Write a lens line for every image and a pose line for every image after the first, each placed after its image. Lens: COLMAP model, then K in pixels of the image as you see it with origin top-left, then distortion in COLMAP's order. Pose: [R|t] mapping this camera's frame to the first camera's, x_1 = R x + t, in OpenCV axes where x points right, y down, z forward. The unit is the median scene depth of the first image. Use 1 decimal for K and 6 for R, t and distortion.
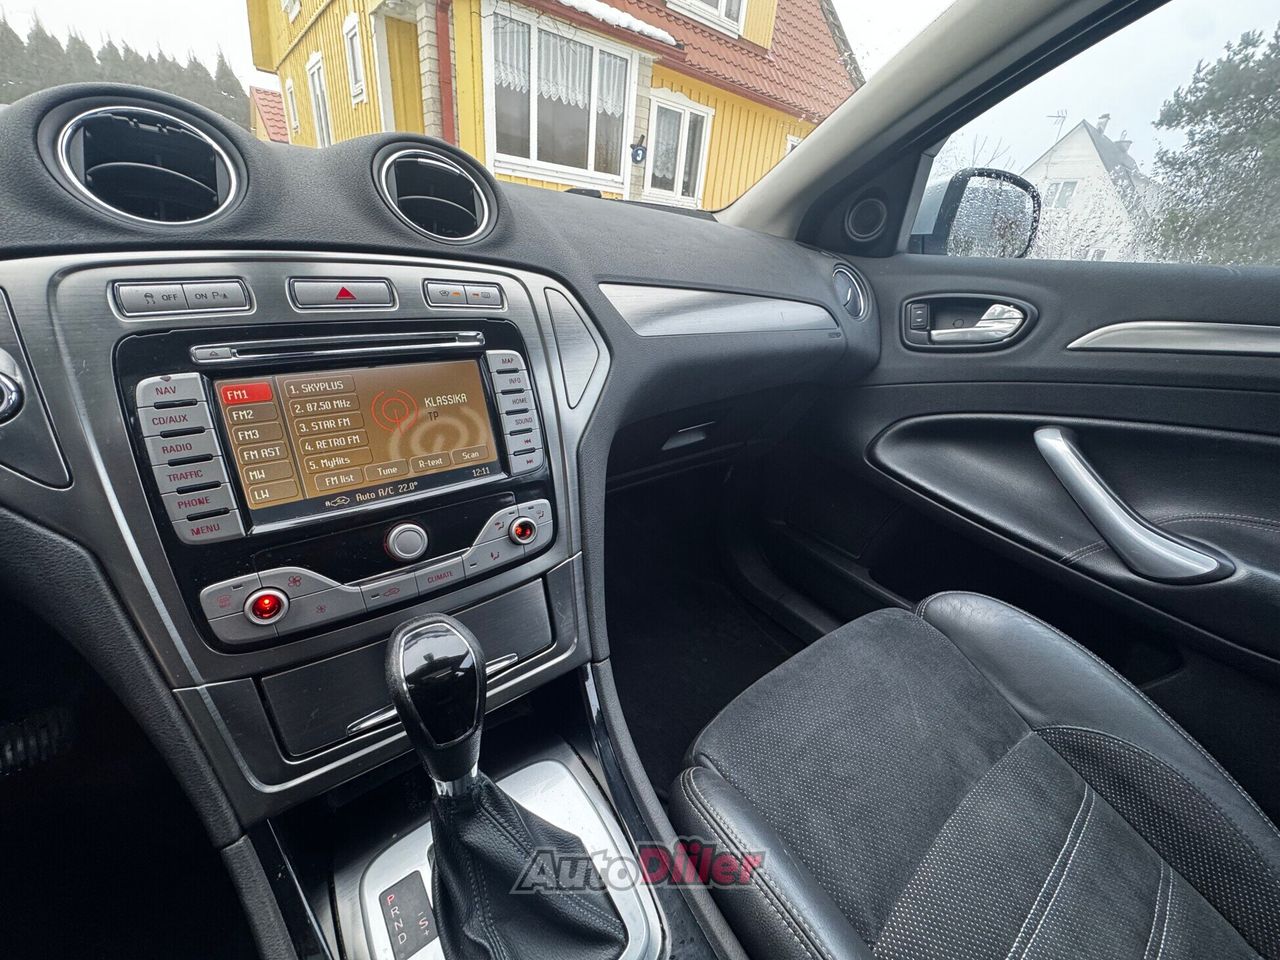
lens RADIAL K [[519.4, 0, 640.0], [0, 519.4, 480.0], [0, 0, 1]] dist [-0.003472, -0.000116]
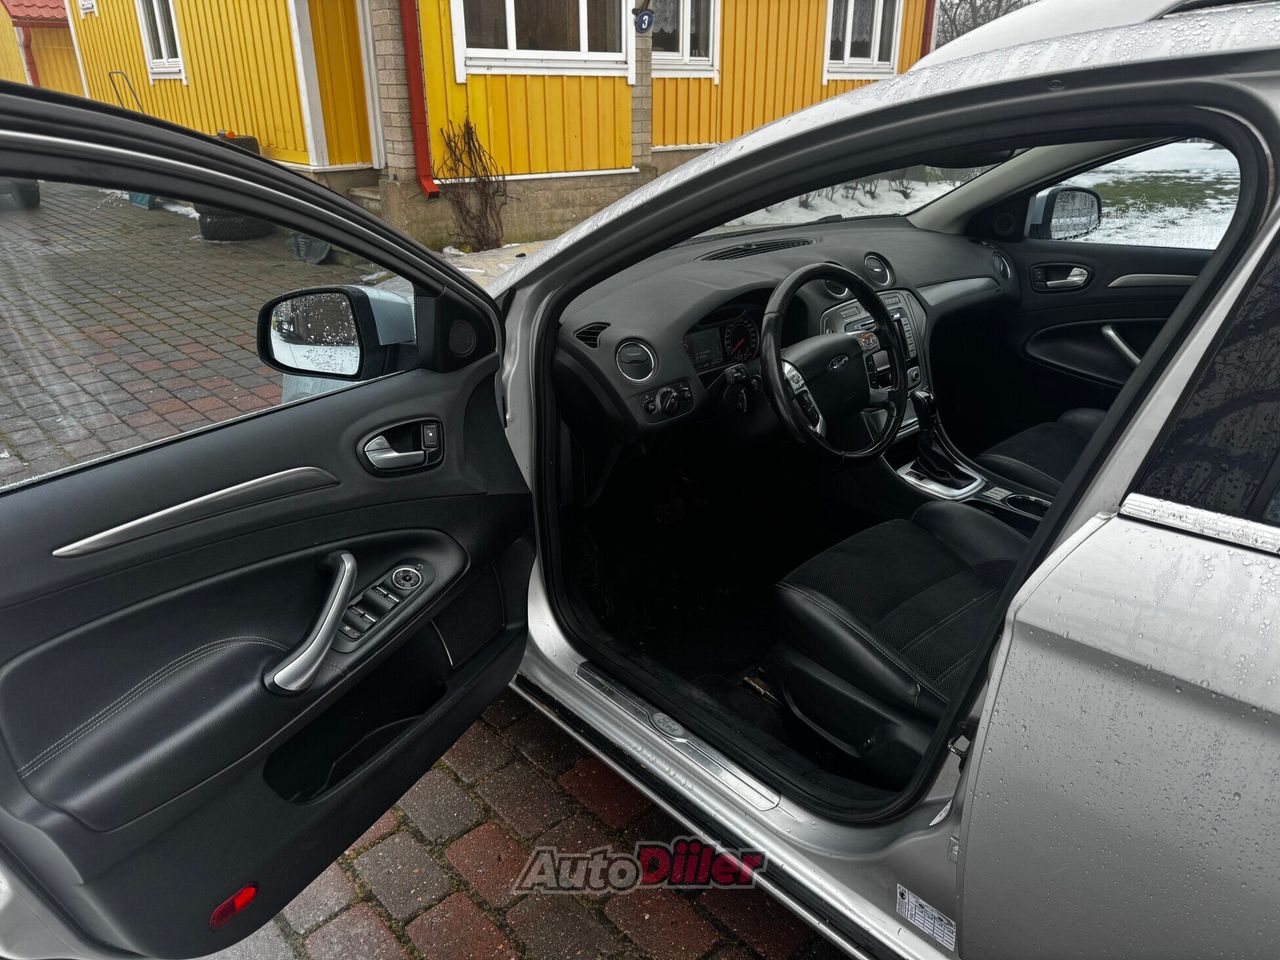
lens RADIAL K [[894.6, 0, 644.0], [0, 894.6, 491.3], [0, 0, 1]] dist [0.047994, -0.059192]
pose [[0.992432, -0.118457, 0.032356, -1.276039], [0.118849, 0.992857, -0.010452, 0.386751], [-0.030886, 0.014218, 0.999422, -2.606304]]
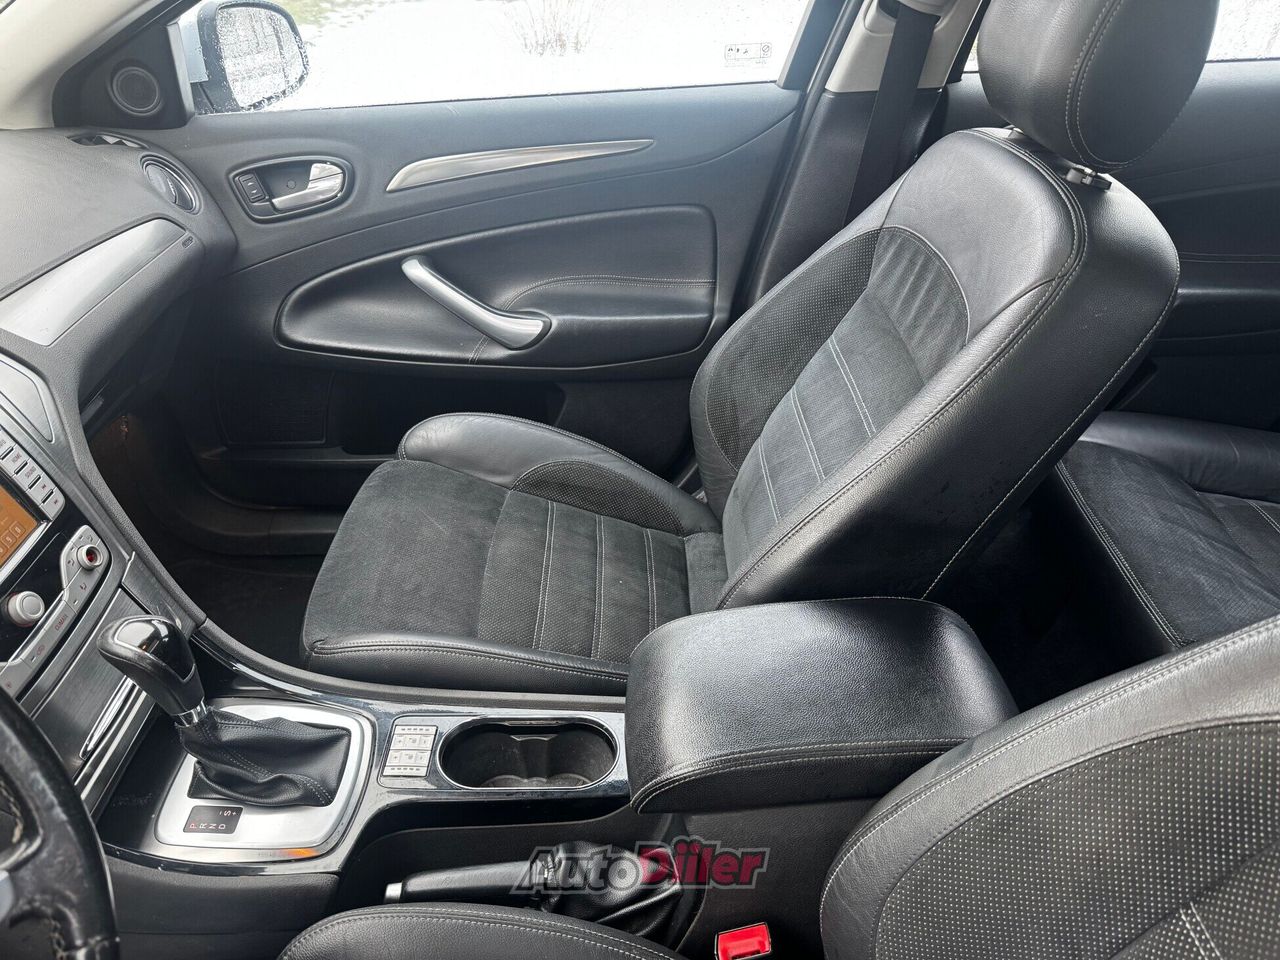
lens RADIAL K [[894.6, 0, 644.0], [0, 894.6, 491.3], [0, 0, 1]] dist [0.047994, -0.059192]
pose [[0.594310, -0.514332, 0.618270, -0.403352], [0.391363, 0.856559, 0.336365, -0.131988], [-0.702588, 0.042063, 0.710352, -0.769758]]
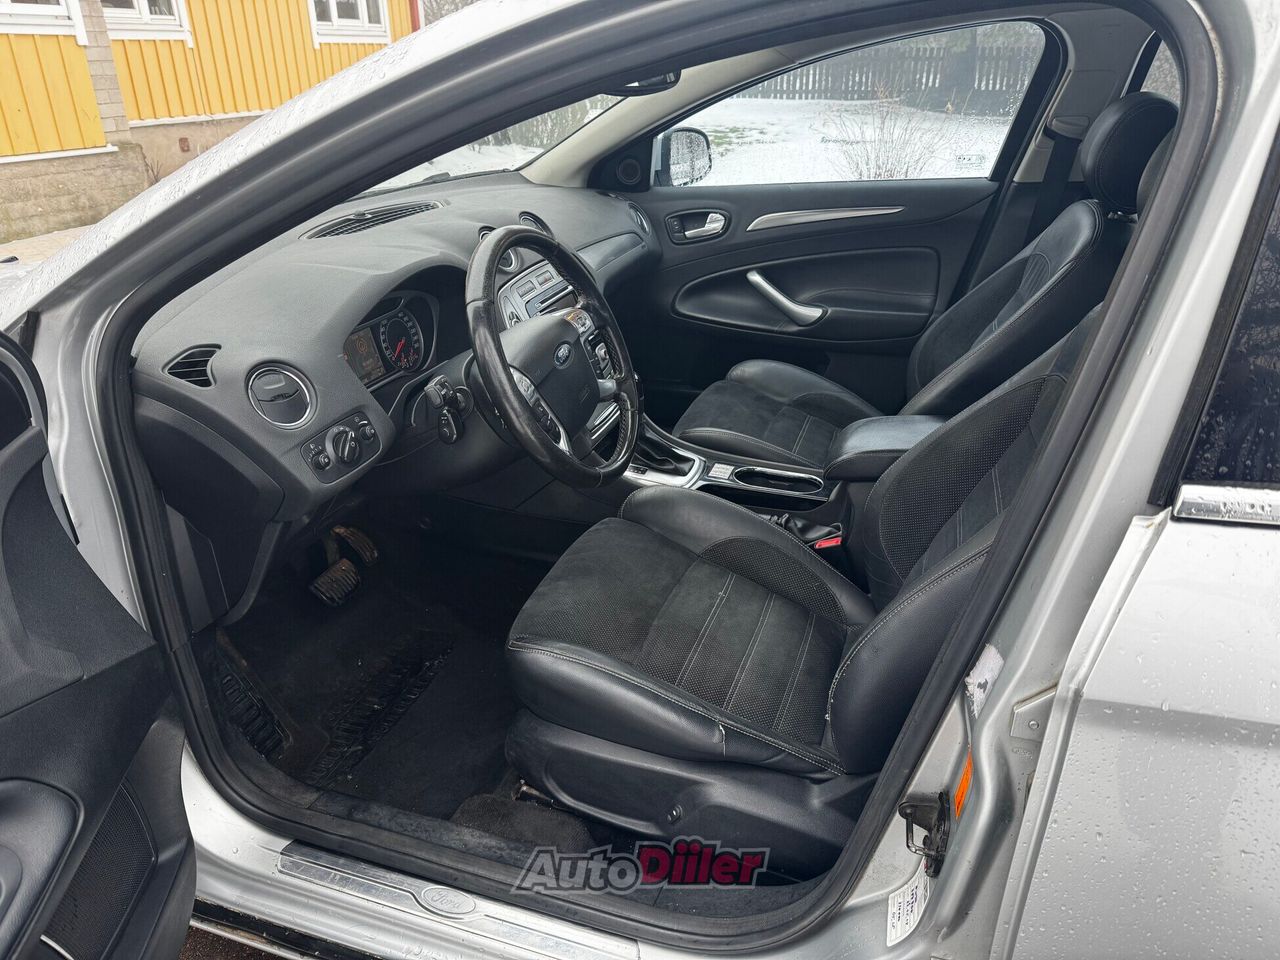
lens RADIAL K [[894.6, 0, 644.0], [0, 894.6, 491.3], [0, 0, 1]] dist [0.047994, -0.059192]
pose [[0.827802, -0.328207, 0.454999, -1.432464], [0.310669, 0.943492, 0.115359, 0.175041], [-0.467149, 0.045860, 0.882988, -1.855238]]
